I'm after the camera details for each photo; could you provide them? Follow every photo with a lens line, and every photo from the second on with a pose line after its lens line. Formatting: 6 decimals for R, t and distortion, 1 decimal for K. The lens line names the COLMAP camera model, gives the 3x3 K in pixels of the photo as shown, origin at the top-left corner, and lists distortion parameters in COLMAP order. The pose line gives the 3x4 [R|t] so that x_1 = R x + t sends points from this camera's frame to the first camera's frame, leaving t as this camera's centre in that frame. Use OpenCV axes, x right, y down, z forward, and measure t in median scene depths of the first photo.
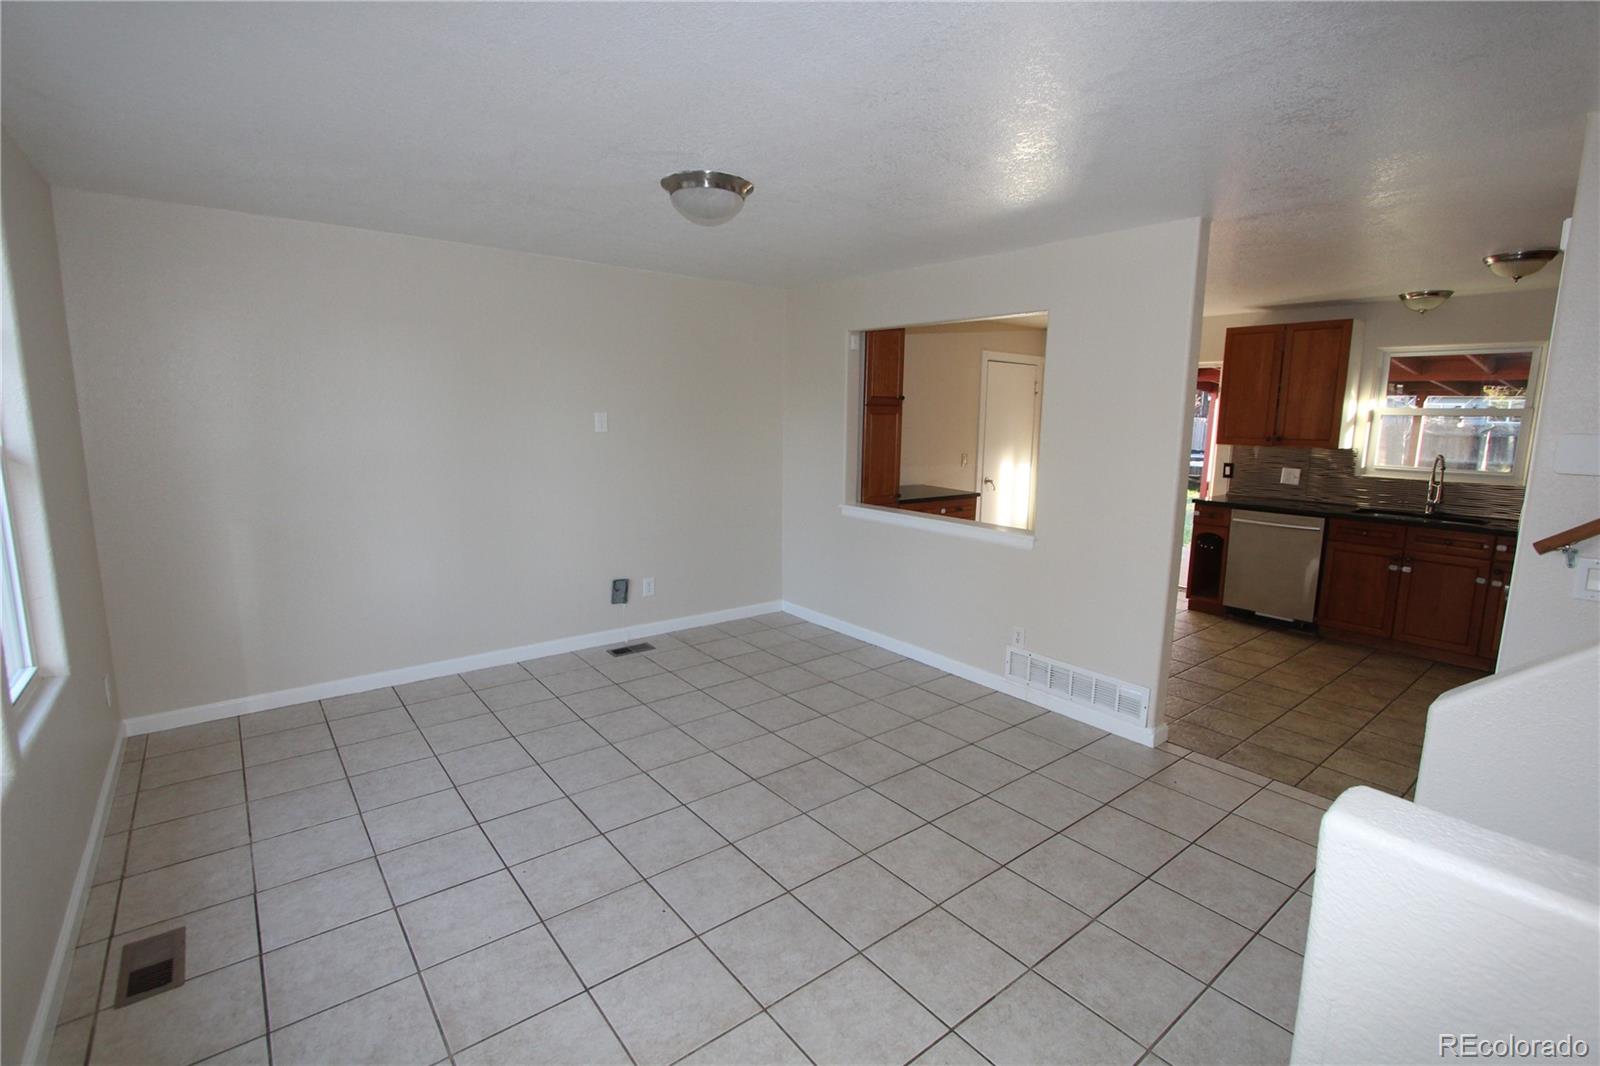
lens RADIAL K [[732.0, 0, 801.7], [0, 732.0, 527.1], [0, 0, 1]] dist [-0.014604, 0.000469]
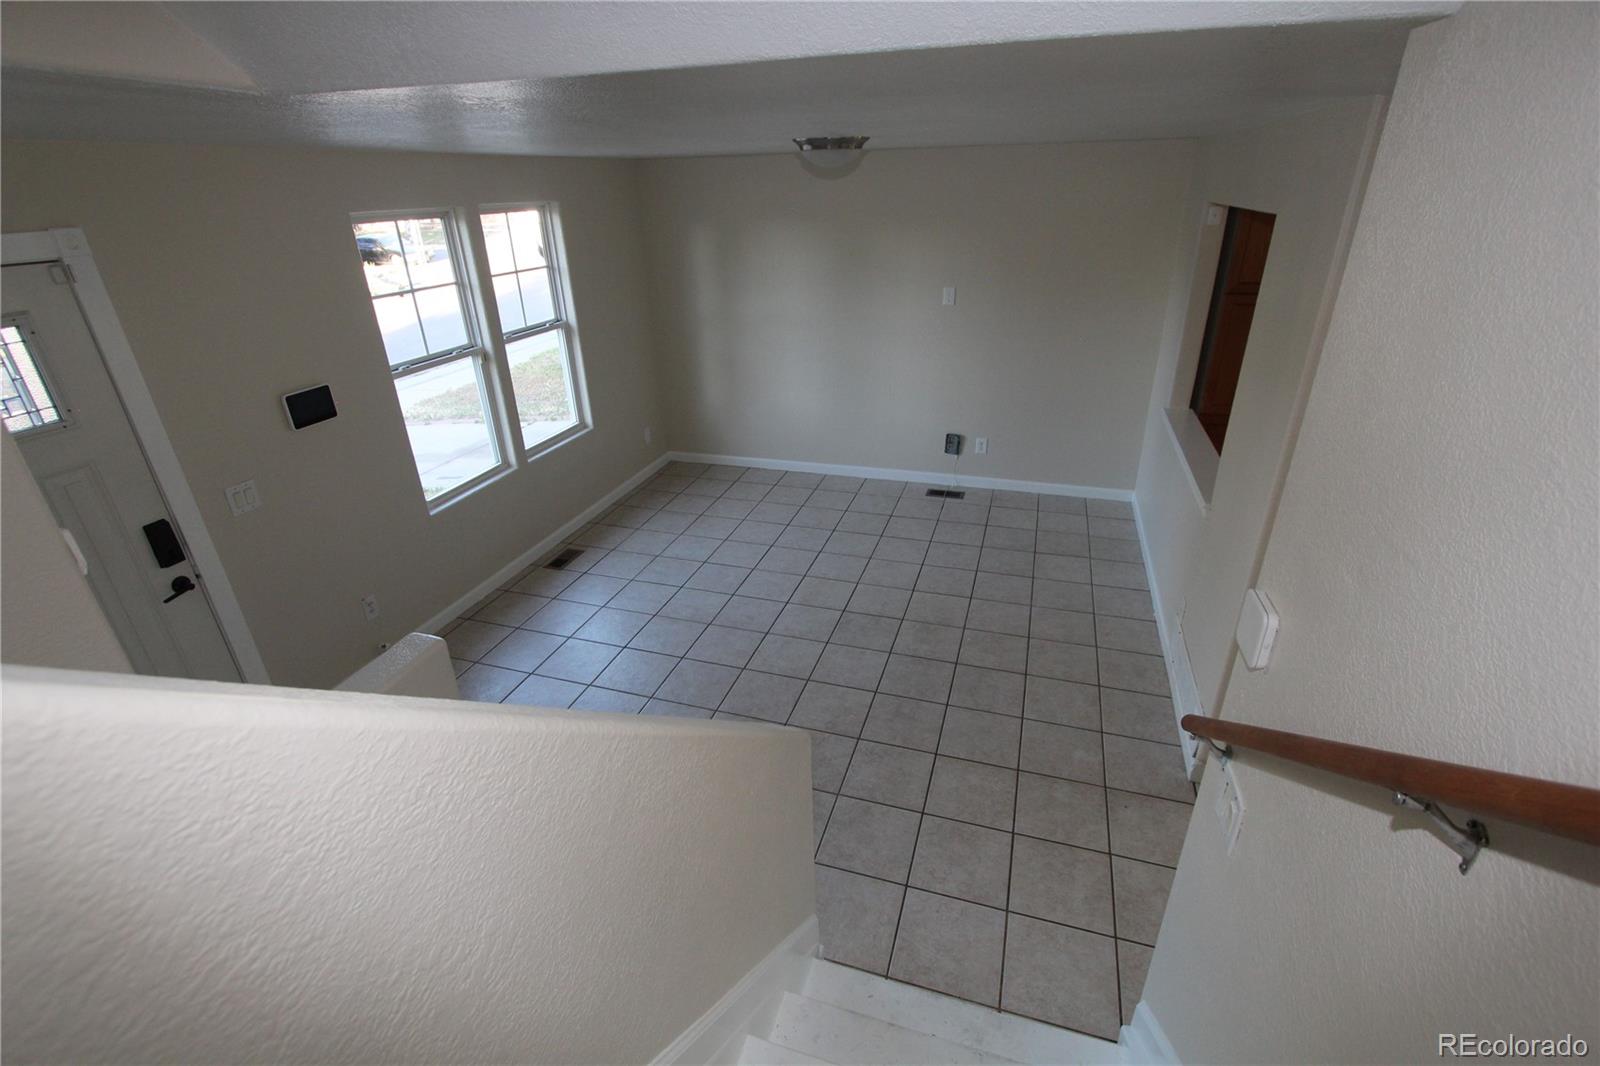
lens RADIAL K [[732.0, 0, 801.7], [0, 732.0, 527.1], [0, 0, 1]] dist [-0.014604, 0.000469]
pose [[0.553102, 0.330235, -0.764868, 0.569428], [-0.093399, 0.936875, 0.336961, -0.163409], [0.827862, -0.114936, 0.549031, 0.130633]]
